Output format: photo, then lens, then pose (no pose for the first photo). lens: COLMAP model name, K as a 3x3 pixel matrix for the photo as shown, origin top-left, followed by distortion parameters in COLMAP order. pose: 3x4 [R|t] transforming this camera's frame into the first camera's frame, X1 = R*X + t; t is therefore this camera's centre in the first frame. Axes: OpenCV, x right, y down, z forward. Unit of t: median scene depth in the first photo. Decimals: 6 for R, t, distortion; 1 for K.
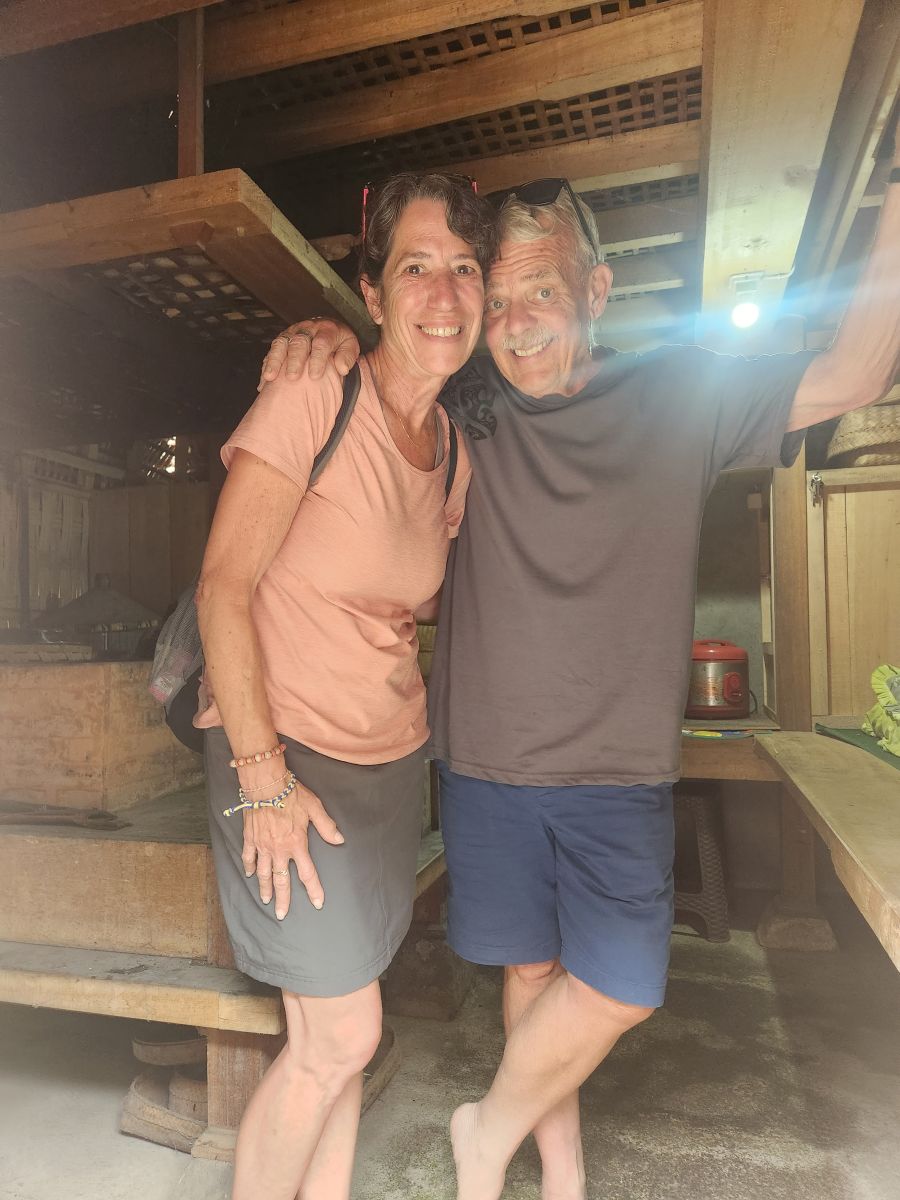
lens RADIAL K [[808.0, 0, 455.1], [0, 808.0, 602.4], [0, 0, 1]] dist [0.022989, -0.021920]
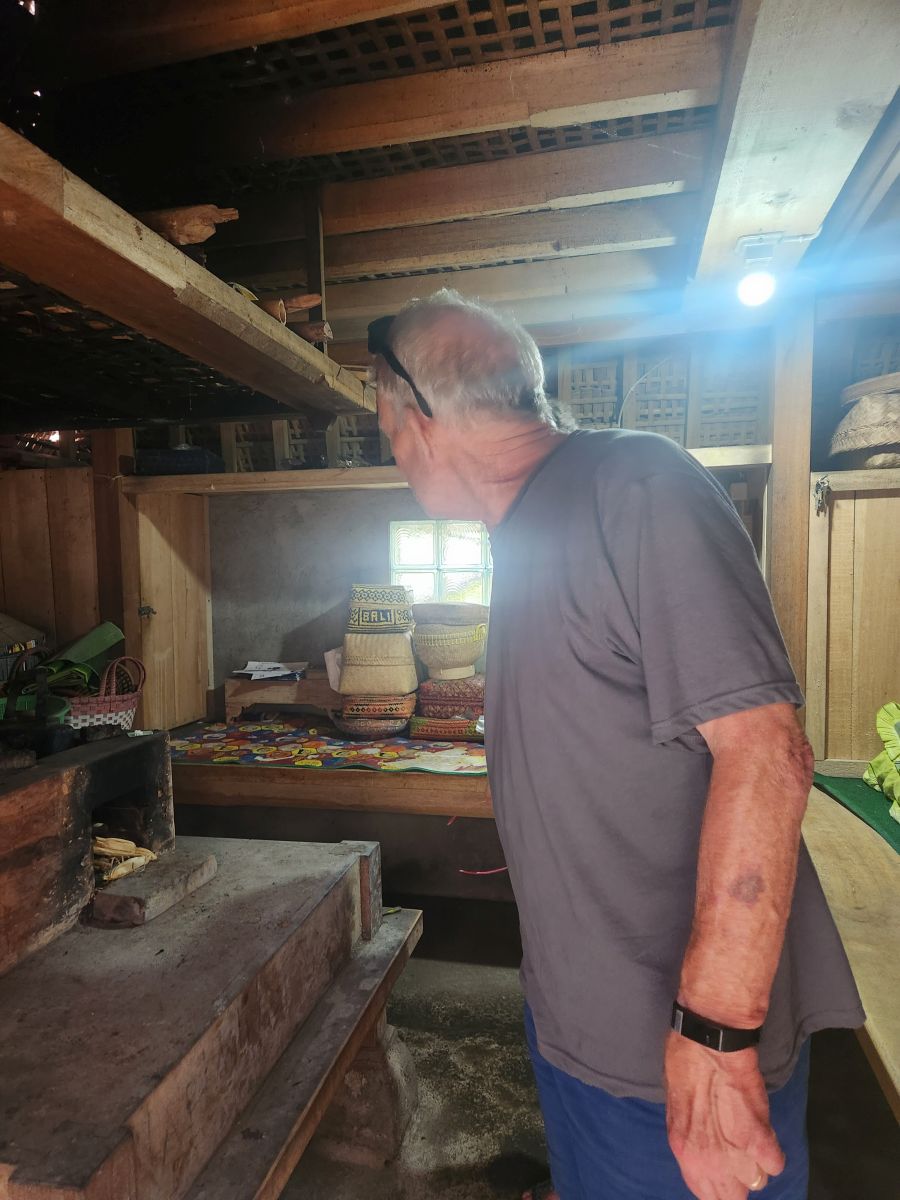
lens RADIAL K [[808.0, 0, 440.8], [0, 808.0, 605.2], [0, 0, 1]] dist [0.022989, -0.021920]
pose [[0.998693, -0.010818, 0.049945, 0.014942], [0.005441, 0.994292, 0.106558, -0.159622], [-0.050812, -0.106147, 0.993051, 0.242056]]
